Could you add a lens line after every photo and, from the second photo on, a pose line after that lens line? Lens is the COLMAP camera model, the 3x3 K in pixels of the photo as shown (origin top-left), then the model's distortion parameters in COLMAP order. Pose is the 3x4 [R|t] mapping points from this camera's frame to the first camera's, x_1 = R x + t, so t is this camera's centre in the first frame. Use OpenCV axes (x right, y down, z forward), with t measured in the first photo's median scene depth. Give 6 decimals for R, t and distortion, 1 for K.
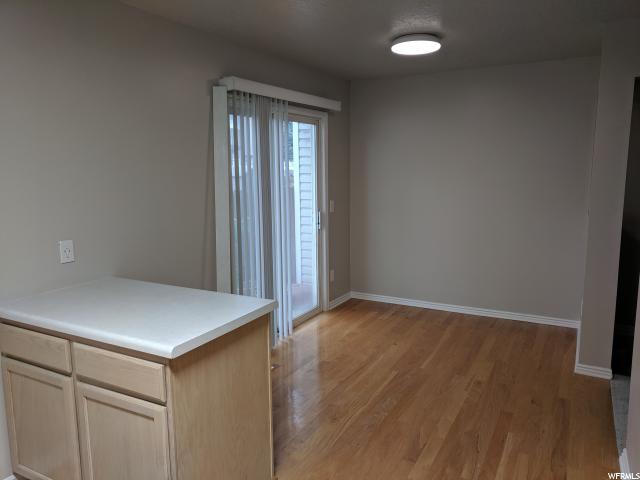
lens RADIAL K [[479.3, 0, 321.0], [0, 479.3, 240.8], [0, 0, 1]] dist [0.001956, 0.002507]
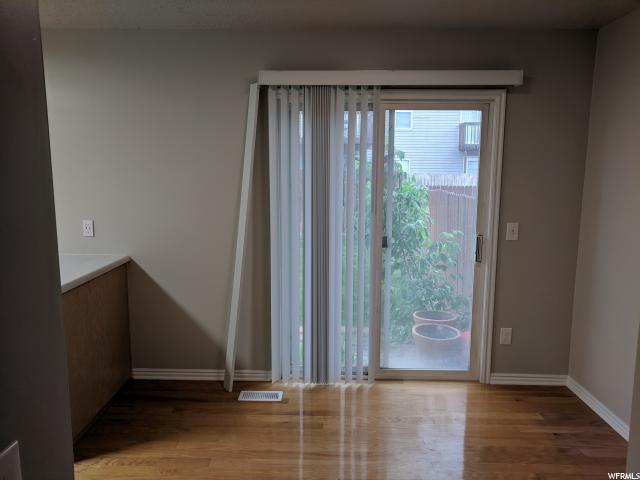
lens RADIAL K [[479.3, 0, 320.6], [0, 479.3, 237.5], [0, 0, 1]] dist [0.001956, 0.002507]
pose [[0.457973, 0.134926, -0.878667, 0.504789], [-0.150539, 0.985910, 0.072931, -0.076278], [0.876127, 0.098873, 0.471832, 0.484775]]
